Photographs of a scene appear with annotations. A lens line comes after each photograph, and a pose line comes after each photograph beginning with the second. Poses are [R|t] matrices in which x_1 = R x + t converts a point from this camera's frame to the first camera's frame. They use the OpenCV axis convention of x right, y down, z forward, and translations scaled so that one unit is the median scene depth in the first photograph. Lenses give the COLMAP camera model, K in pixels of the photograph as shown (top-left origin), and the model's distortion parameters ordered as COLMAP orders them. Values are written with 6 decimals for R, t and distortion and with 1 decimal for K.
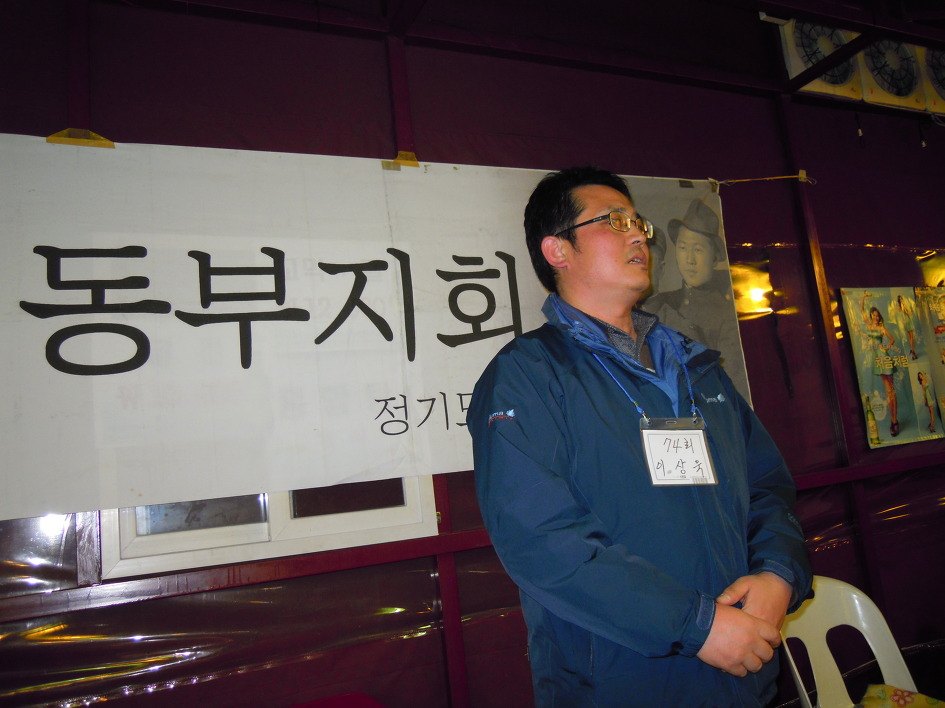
lens RADIAL K [[781.6, 0, 476.9], [0, 781.6, 357.7], [0, 0, 1]] dist [-0.064641, 0.044839]
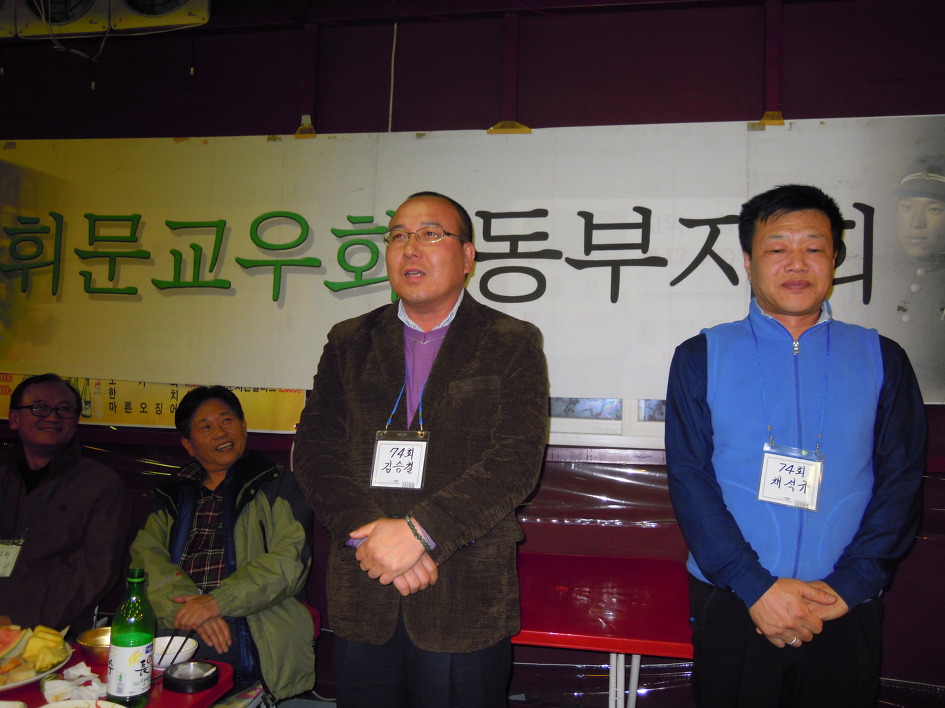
lens RADIAL K [[781.6, 0, 474.6], [0, 781.6, 353.5], [0, 0, 1]] dist [-0.064641, 0.044839]
pose [[0.808932, 0.114090, -0.576725, 0.266466], [-0.023517, 0.986484, 0.162164, -0.104405], [0.587431, -0.117617, 0.800681, -0.187818]]
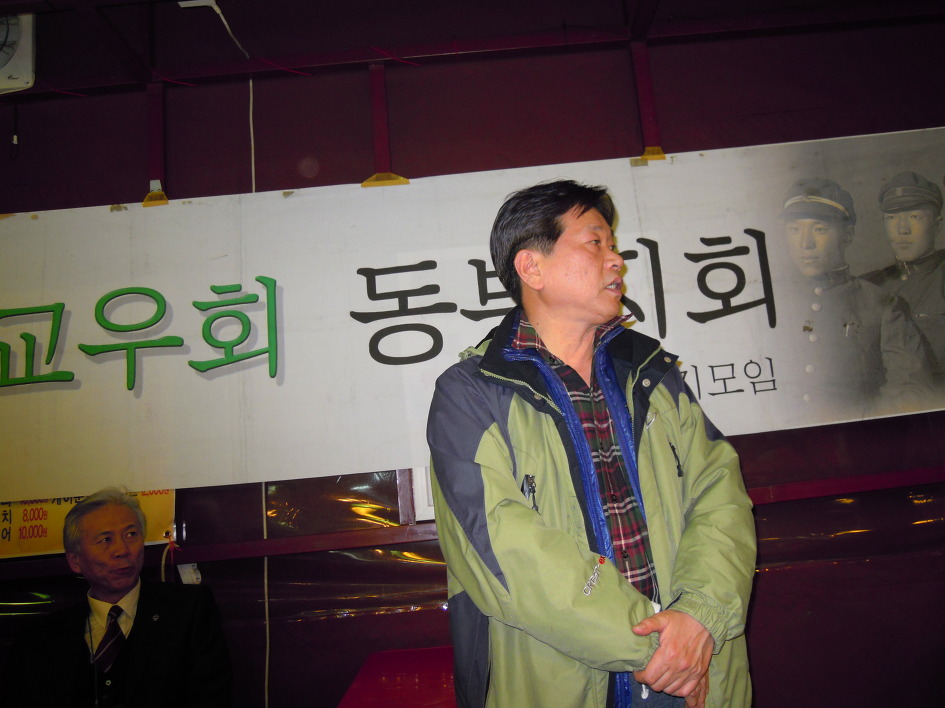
lens RADIAL K [[781.6, 0, 474.9], [0, 781.6, 356.0], [0, 0, 1]] dist [-0.064641, 0.044839]
pose [[0.904923, -0.043762, -0.423319, 0.147541], [0.059676, 0.997919, 0.024406, -0.014346], [0.421370, -0.047348, 0.905652, -0.119769]]
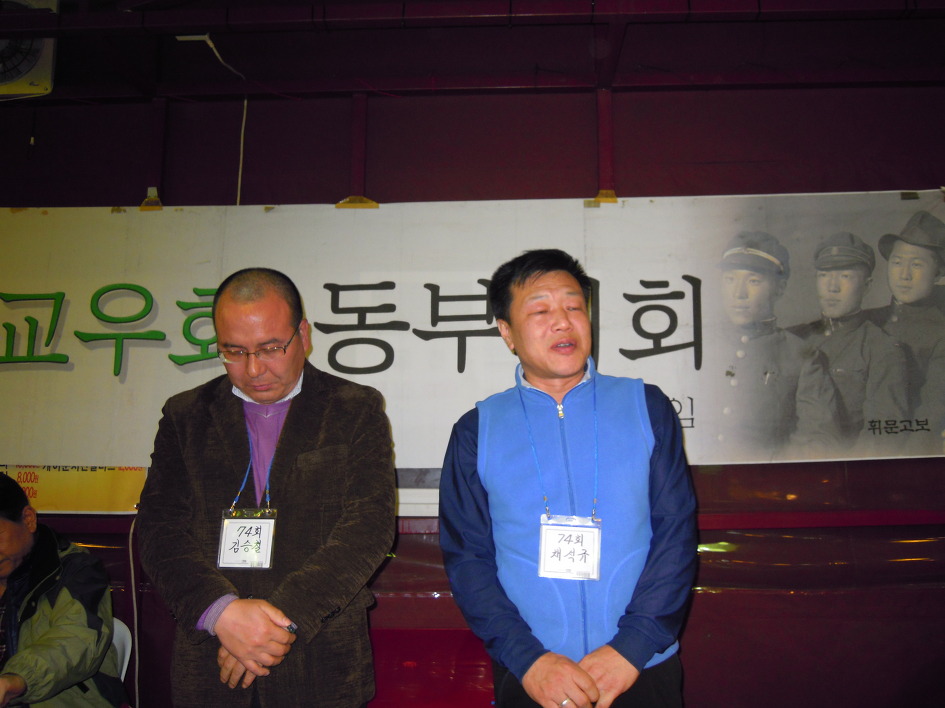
lens RADIAL K [[781.6, 0, 475.7], [0, 781.6, 355.5], [0, 0, 1]] dist [-0.064641, 0.044839]
pose [[0.883777, 0.049944, -0.465235, 0.328435], [-0.022533, 0.997676, 0.064297, -0.097353], [0.467365, -0.046341, 0.882849, -0.156650]]
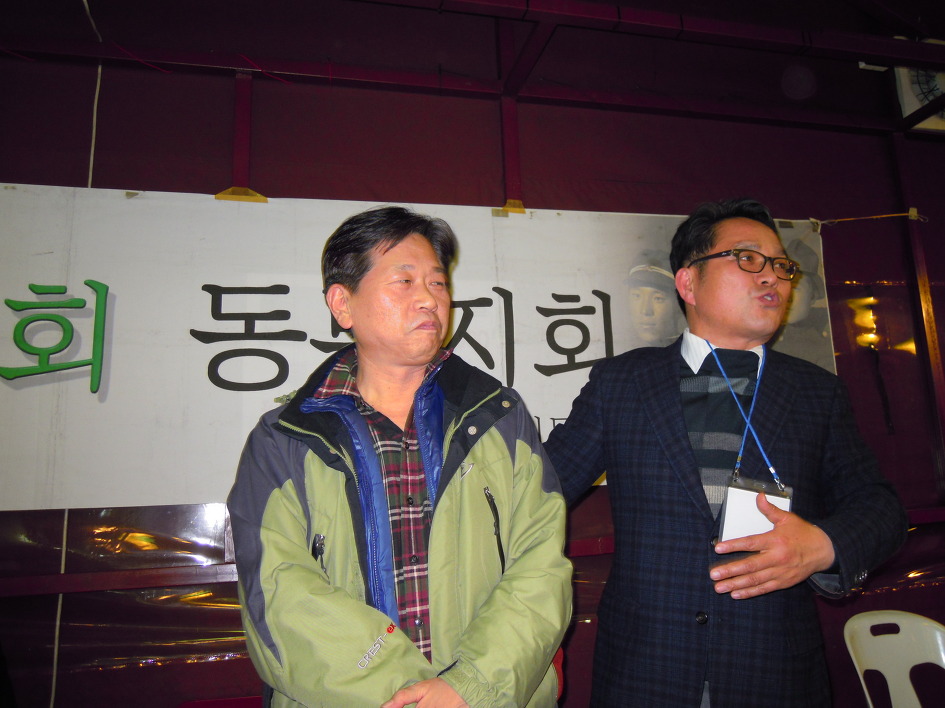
lens RADIAL K [[781.6, 0, 478.1], [0, 781.6, 358.1], [0, 0, 1]] dist [-0.064641, 0.044839]
pose [[0.982116, 0.031236, -0.185668, 0.082819], [-0.034052, 0.999348, -0.011994, -0.024085], [0.185172, 0.018101, 0.982539, -0.123939]]
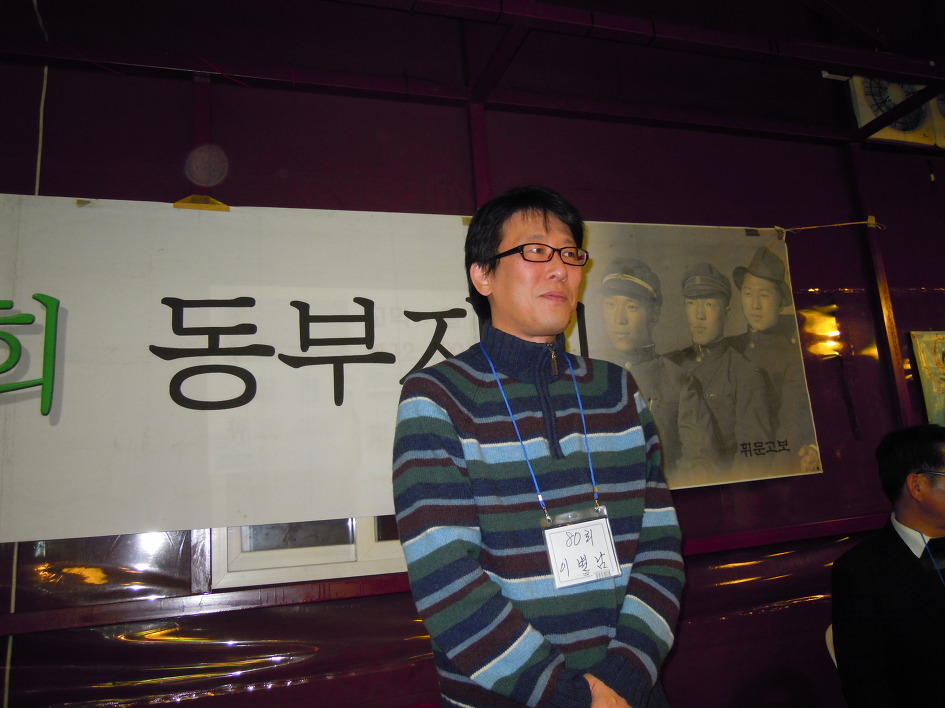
lens RADIAL K [[781.6, 0, 477.3], [0, 781.6, 357.9], [0, 0, 1]] dist [-0.064641, 0.044839]
pose [[0.993839, 0.010216, -0.110361, 0.024487], [-0.014119, 0.999300, -0.034645, -0.017977], [0.109930, 0.035990, 0.993288, -0.094606]]
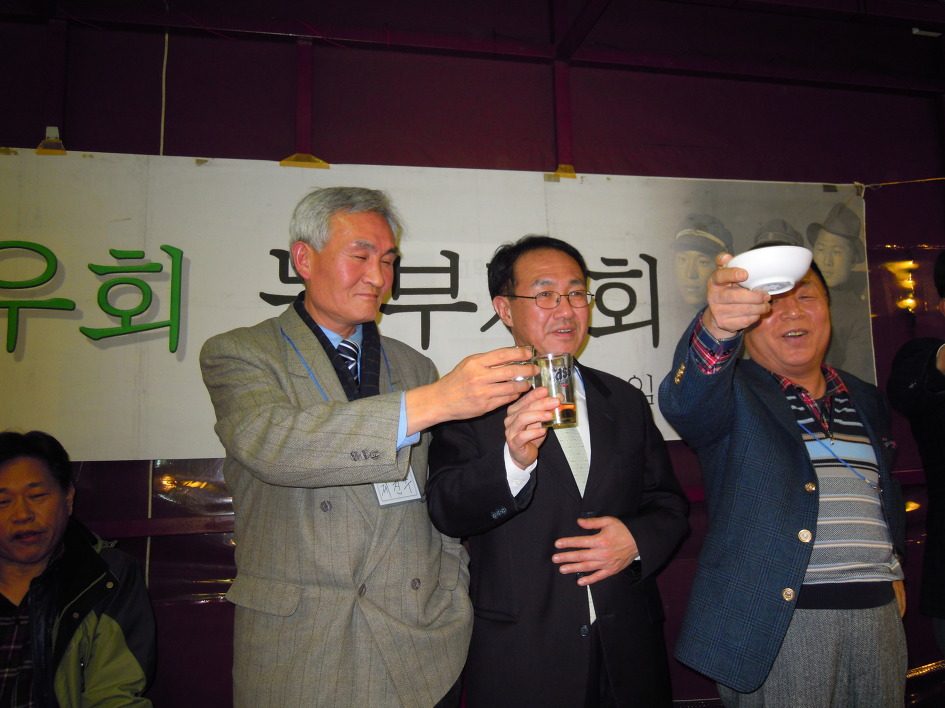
lens RADIAL K [[781.6, 0, 476.3], [0, 781.6, 357.0], [0, 0, 1]] dist [-0.064641, 0.044839]
pose [[0.975646, 0.058922, -0.211290, 0.045614], [-0.044480, 0.996379, 0.072465, -0.065595], [0.214795, -0.061302, 0.974733, -0.191826]]
